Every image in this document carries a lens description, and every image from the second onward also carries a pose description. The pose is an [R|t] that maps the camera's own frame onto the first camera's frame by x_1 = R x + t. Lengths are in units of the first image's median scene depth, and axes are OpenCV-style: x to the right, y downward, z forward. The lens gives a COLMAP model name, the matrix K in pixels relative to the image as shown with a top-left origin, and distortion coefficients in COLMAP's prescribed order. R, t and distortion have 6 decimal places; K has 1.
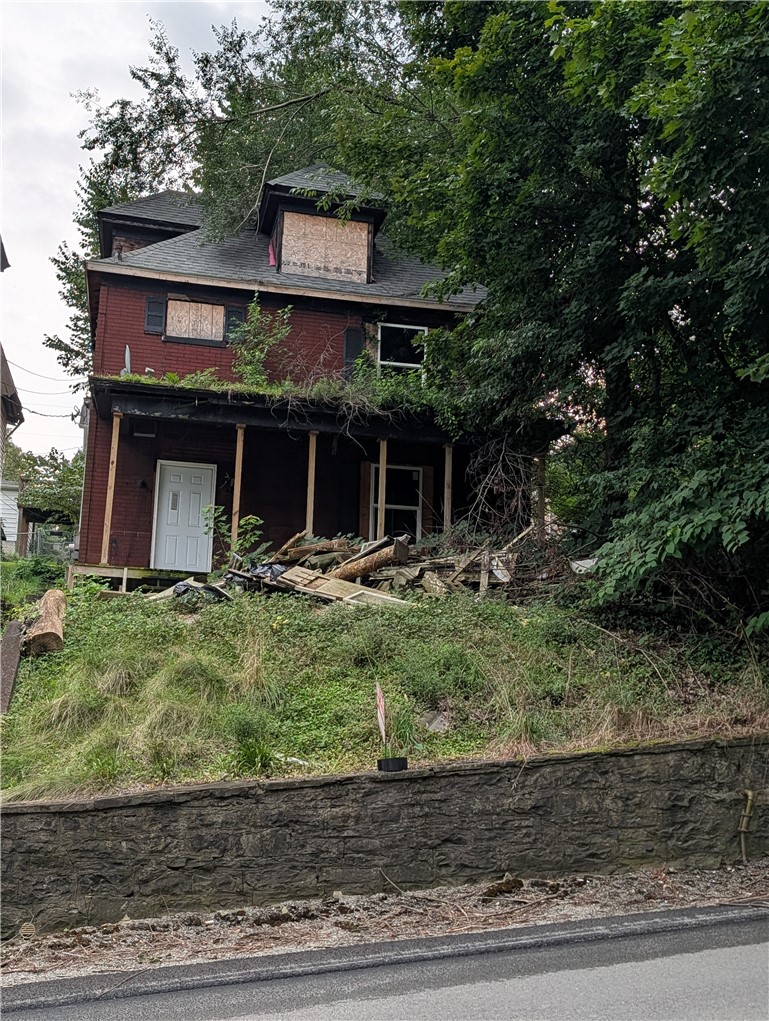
lens RADIAL K [[1096.9, 0, 384.5], [0, 1096.9, 510.5], [0, 0, 1]] dist [0.085332, -0.238827]
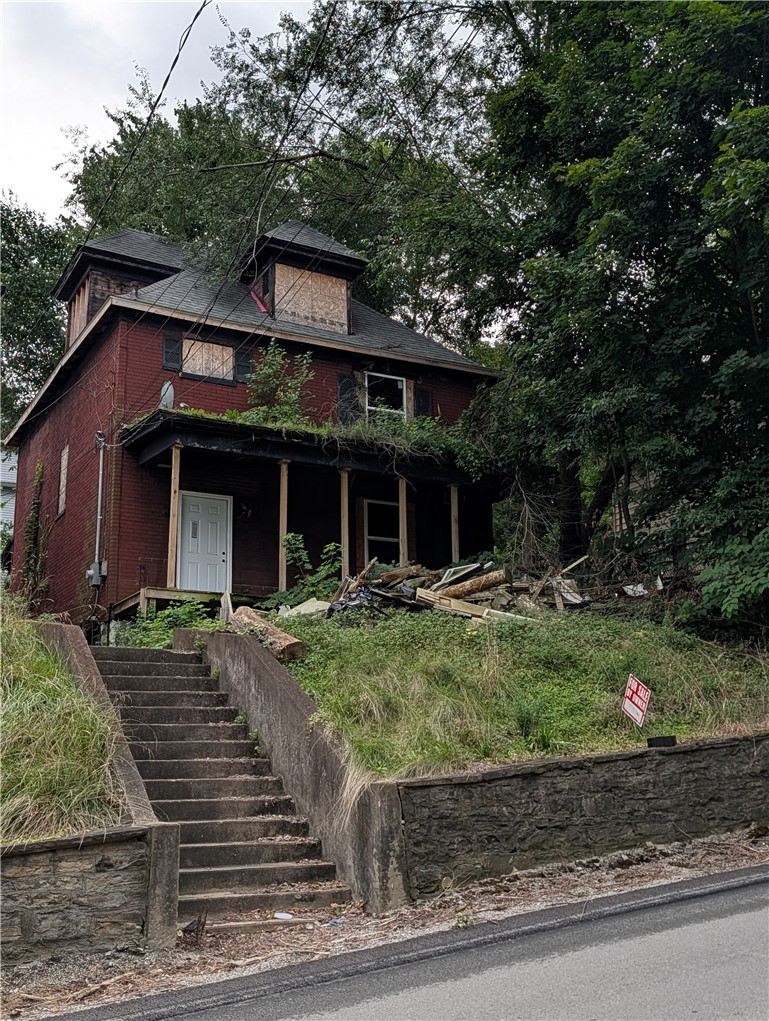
lens RADIAL K [[1096.9, 0, 384.5], [0, 1096.9, 510.5], [0, 0, 1]] dist [0.085332, -0.238827]
pose [[0.960880, 0.025574, 0.275782, -0.661227], [-0.015437, 0.999125, -0.038866, 0.023506], [-0.276535, 0.033088, 0.960434, -0.123752]]
